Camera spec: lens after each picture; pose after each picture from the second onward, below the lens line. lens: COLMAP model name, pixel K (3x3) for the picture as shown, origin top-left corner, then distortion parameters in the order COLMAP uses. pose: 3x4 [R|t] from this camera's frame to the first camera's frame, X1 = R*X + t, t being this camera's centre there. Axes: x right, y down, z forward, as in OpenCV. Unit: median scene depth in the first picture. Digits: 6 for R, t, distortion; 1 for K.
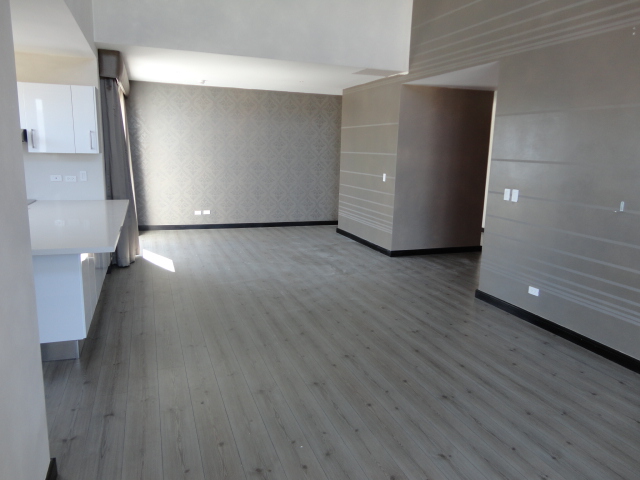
lens RADIAL K [[473.4, 0, 320.0], [0, 473.4, 240.0], [0, 0, 1]] dist [-0.000521, 0.001880]
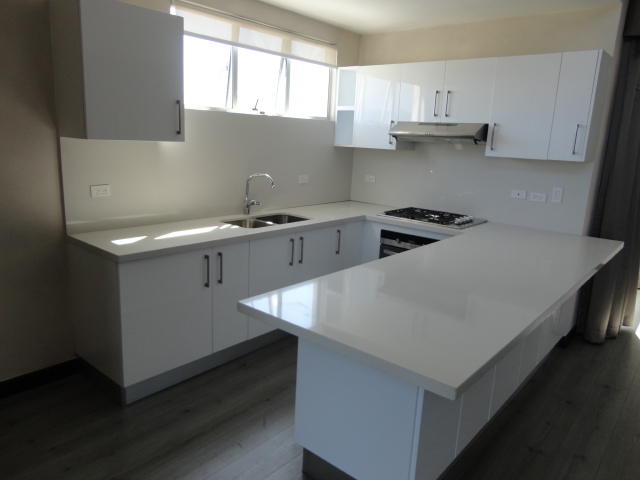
lens RADIAL K [[473.4, 0, 320.0], [0, 473.4, 240.0], [0, 0, 1]] dist [-0.000521, 0.001880]
pose [[0.505923, 0.184384, -0.842642, -0.089687], [-0.194889, 0.976060, 0.096566, -0.064255], [0.840274, 0.115367, 0.529745, 0.335743]]
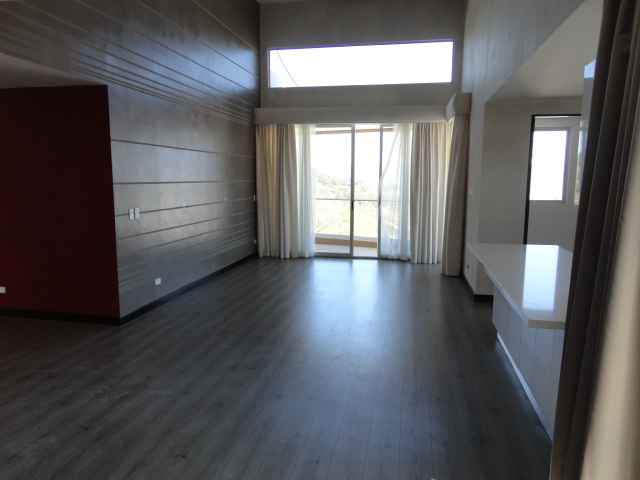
lens RADIAL K [[473.4, 0, 320.0], [0, 473.4, 240.0], [0, 0, 1]] dist [-0.000521, 0.001880]
pose [[-0.860005, -0.097147, 0.500952, -0.634904], [0.068644, 0.950763, 0.302221, -0.402671], [-0.505647, 0.294299, -0.810993, 1.994336]]
